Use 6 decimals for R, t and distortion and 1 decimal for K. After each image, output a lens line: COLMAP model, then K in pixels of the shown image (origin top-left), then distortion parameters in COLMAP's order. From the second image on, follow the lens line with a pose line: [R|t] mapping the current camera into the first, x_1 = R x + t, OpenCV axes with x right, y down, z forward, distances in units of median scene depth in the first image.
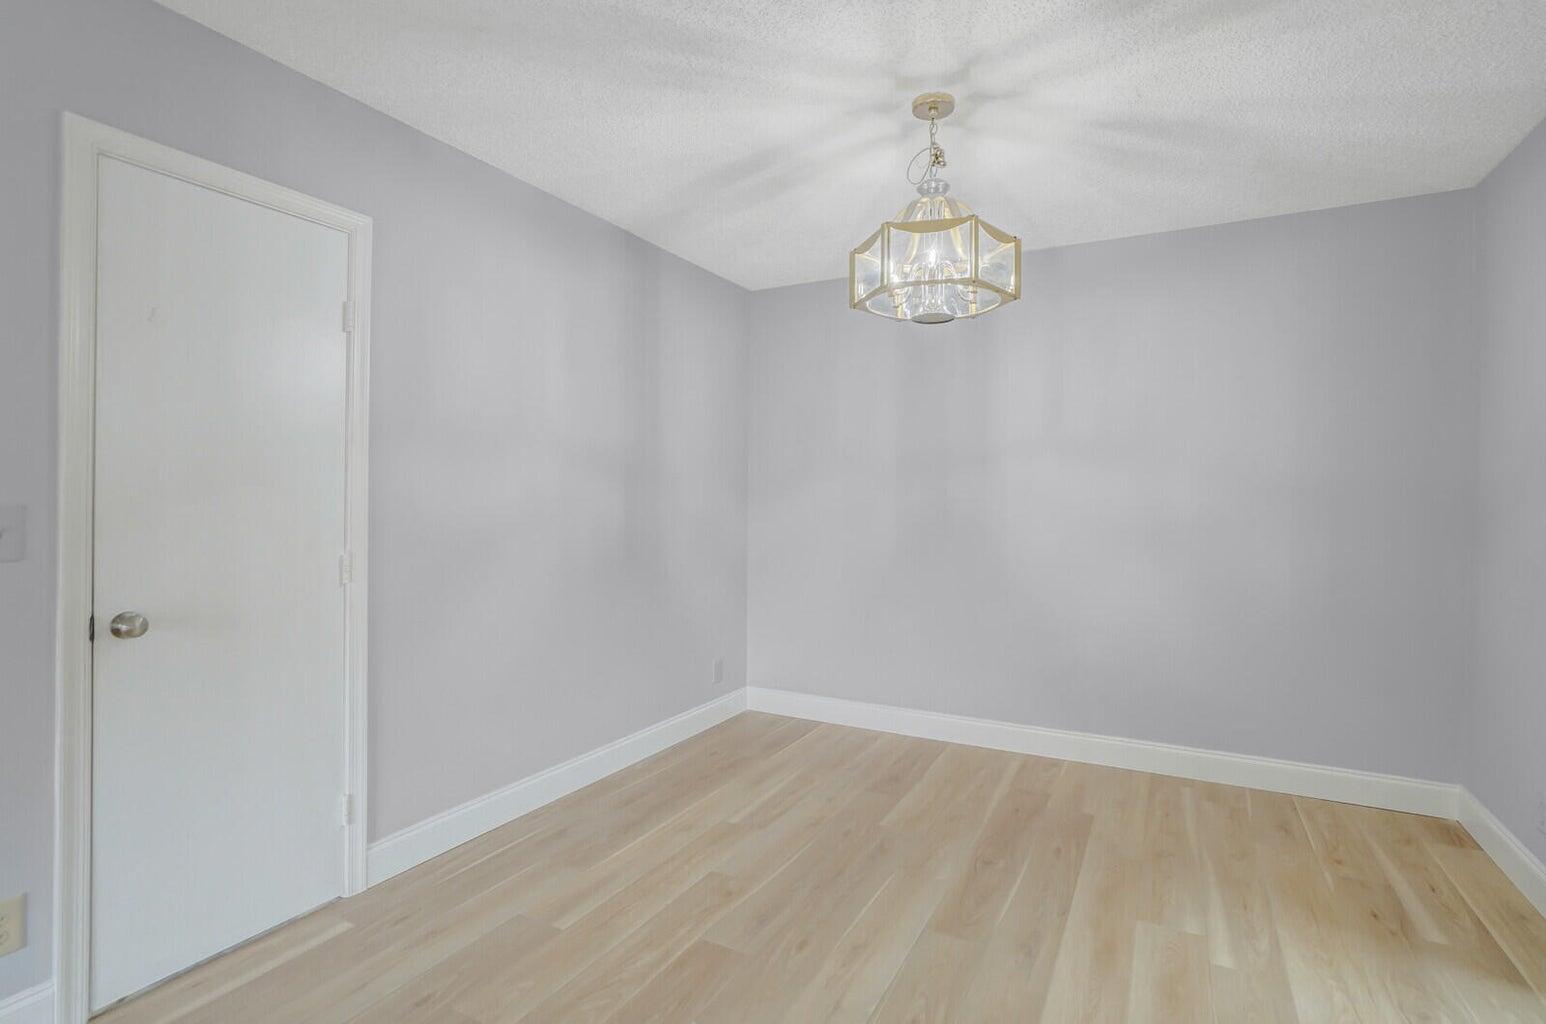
lens RADIAL K [[733.4, 0, 776.4], [0, 733.4, 512.0], [0, 0, 1]] dist [-0.021736, 0.002122]
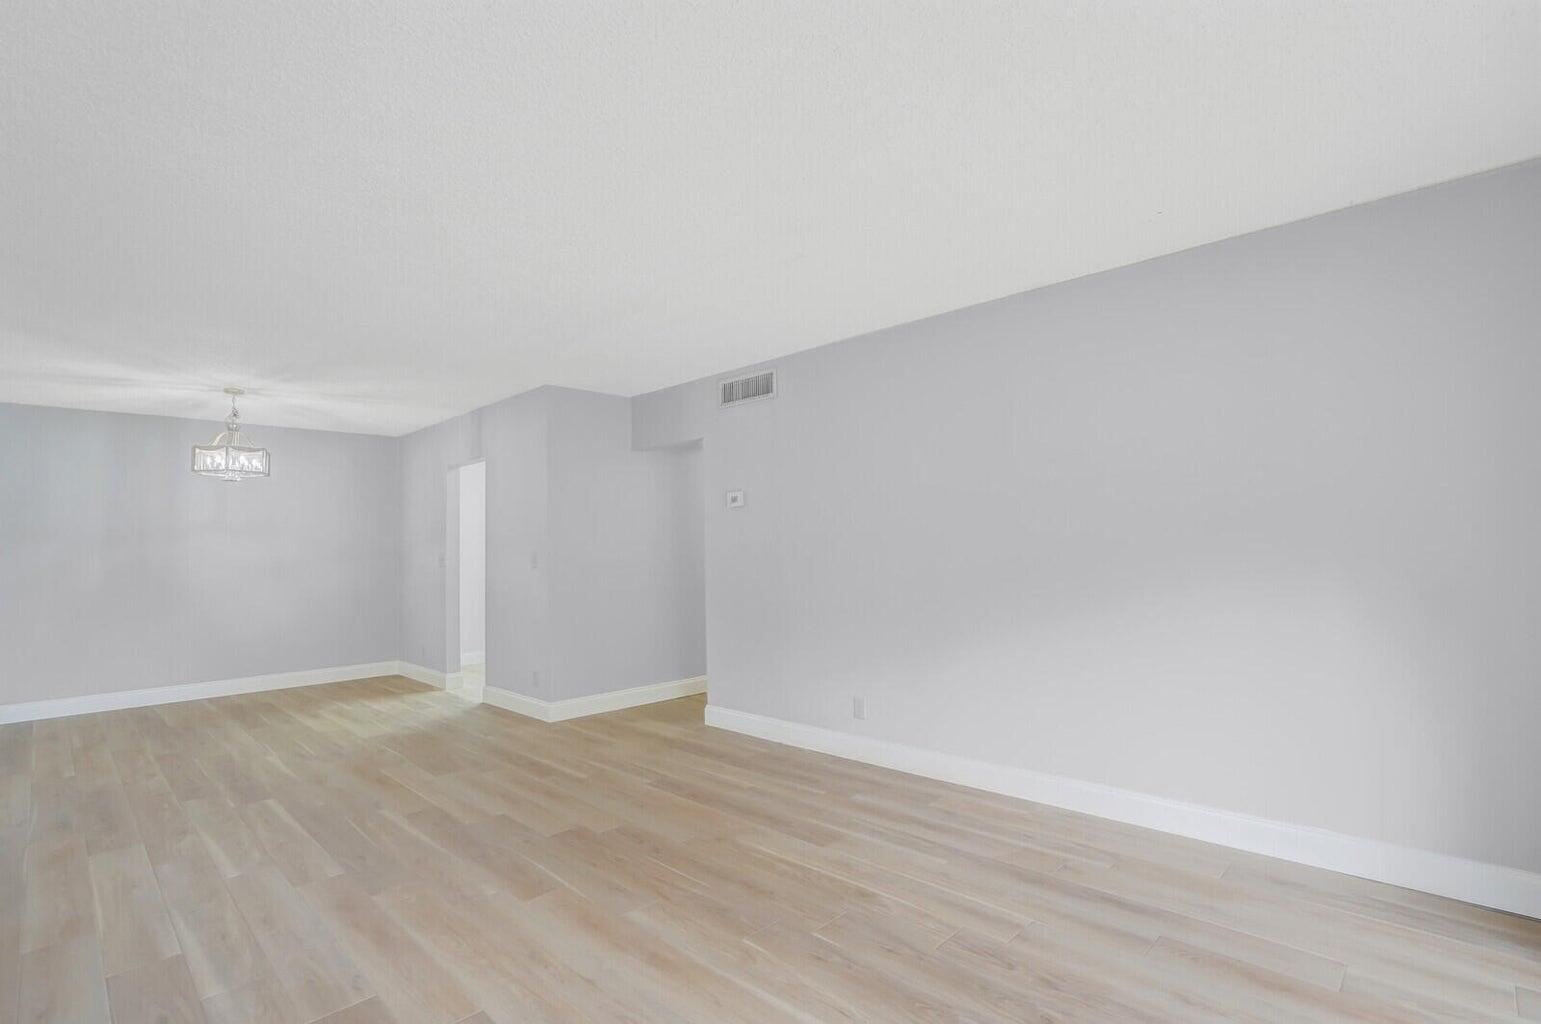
lens RADIAL K [[731.1, 0, 756.9], [0, 731.1, 535.2], [0, 0, 1]] dist [-0.021736, 0.002122]
pose [[0.287721, 0.008957, 0.957672, -1.566758], [0.029730, 0.999391, -0.018279, 0.008976], [-0.957253, 0.033730, 0.287280, -1.316637]]
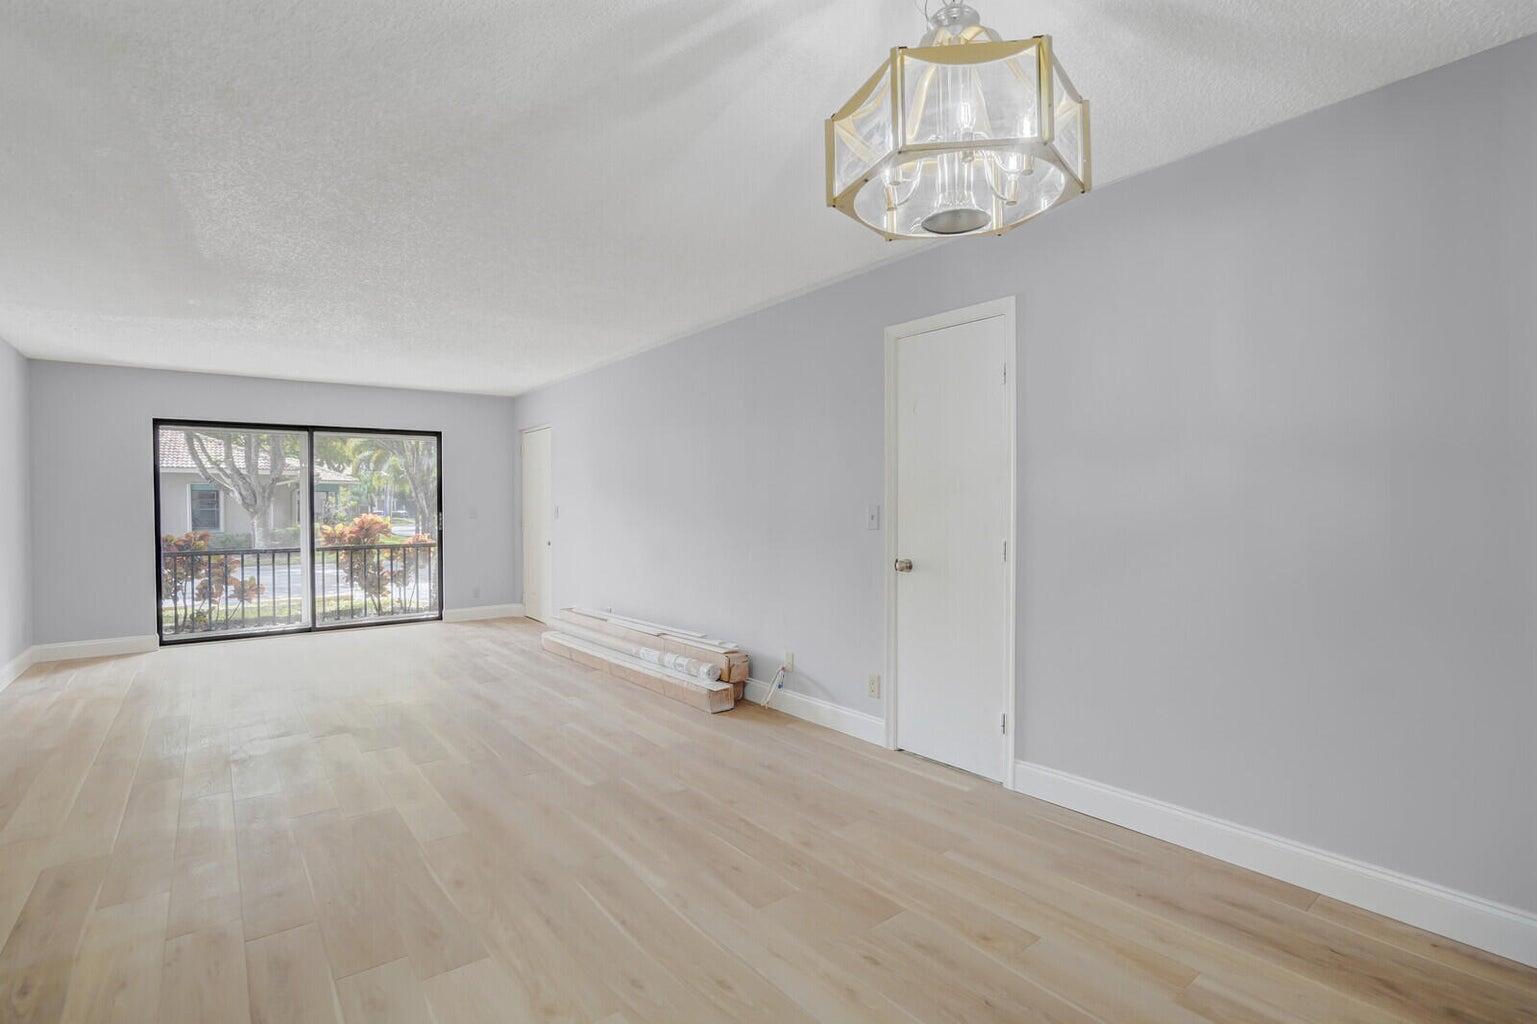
lens RADIAL K [[729.2, 0, 752.4], [0, 729.2, 504.7], [0, 0, 1]] dist [-0.021736, 0.002122]
pose [[-0.409517, -0.002365, -0.912300, 0.896990], [-0.006175, 0.999981, 0.000180, -0.009745], [0.912282, 0.005707, -0.409524, 1.139714]]
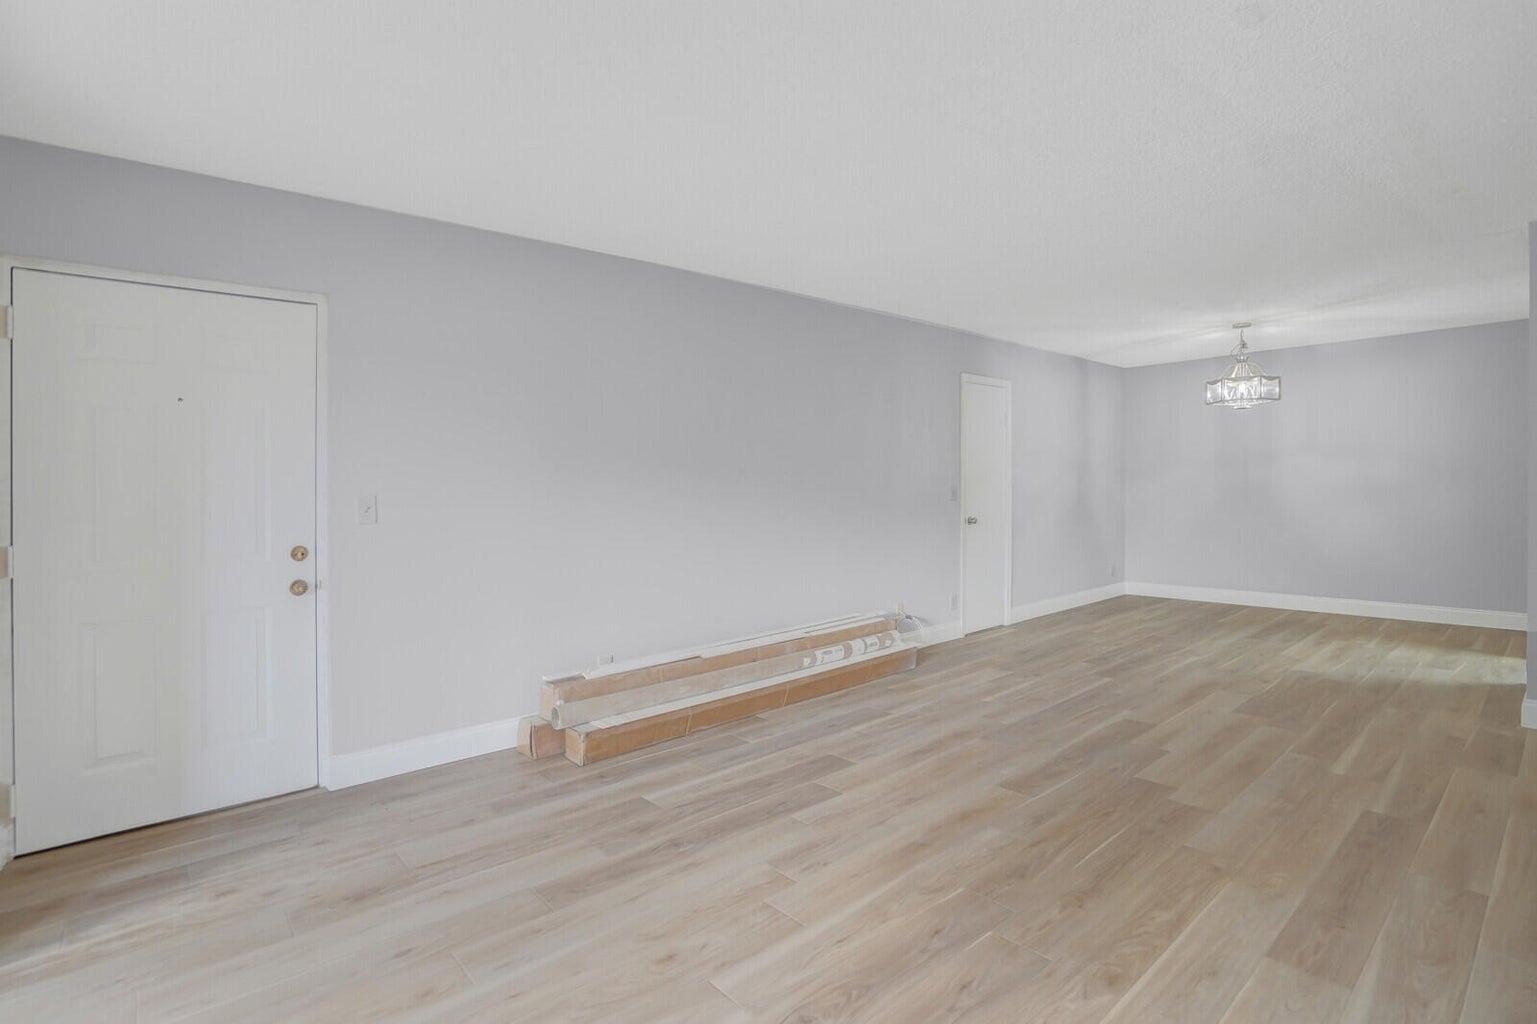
lens RADIAL K [[729.2, 0, 774.0], [0, 729.2, 501.4], [0, 0, 1]] dist [-0.021736, 0.002122]
pose [[0.941008, -0.014688, -0.338066, -0.491030], [0.016865, 0.999852, 0.003504, 0.030204], [0.337964, -0.008999, 0.941116, -1.984564]]
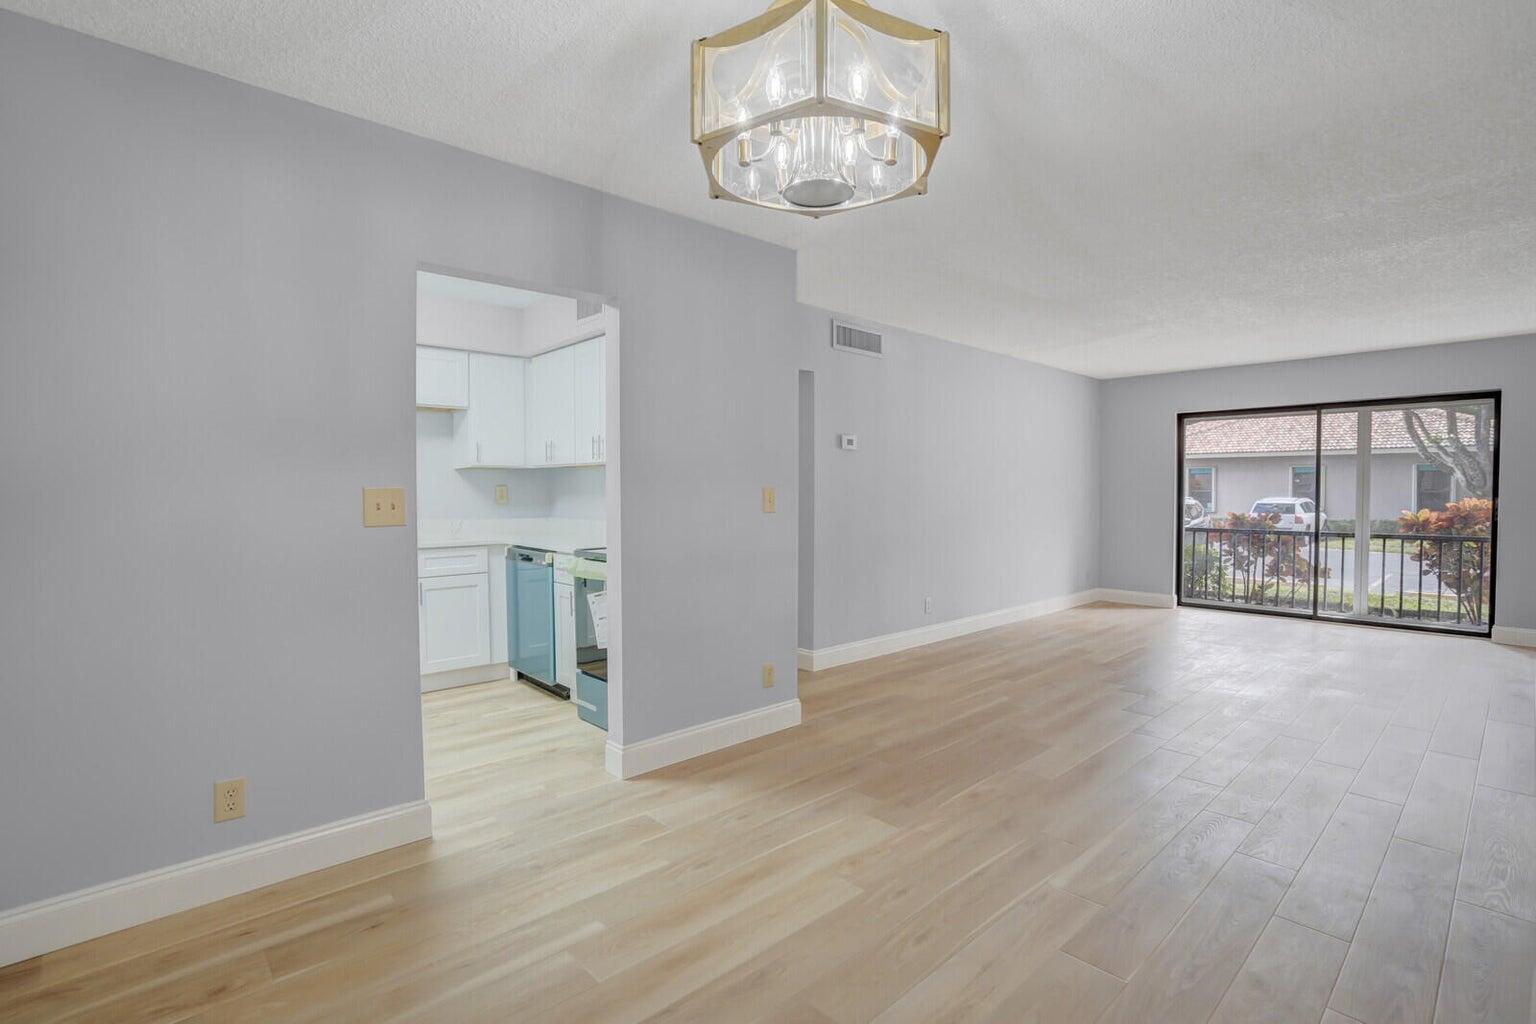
lens RADIAL K [[728.7, 0, 766.2], [0, 728.7, 530.2], [0, 0, 1]] dist [-0.021736, 0.002122]
pose [[-0.949709, -0.021751, 0.312376, 0.059477], [-0.000492, 0.997687, 0.067974, -0.020741], [-0.313132, 0.064402, -0.947523, 1.650923]]
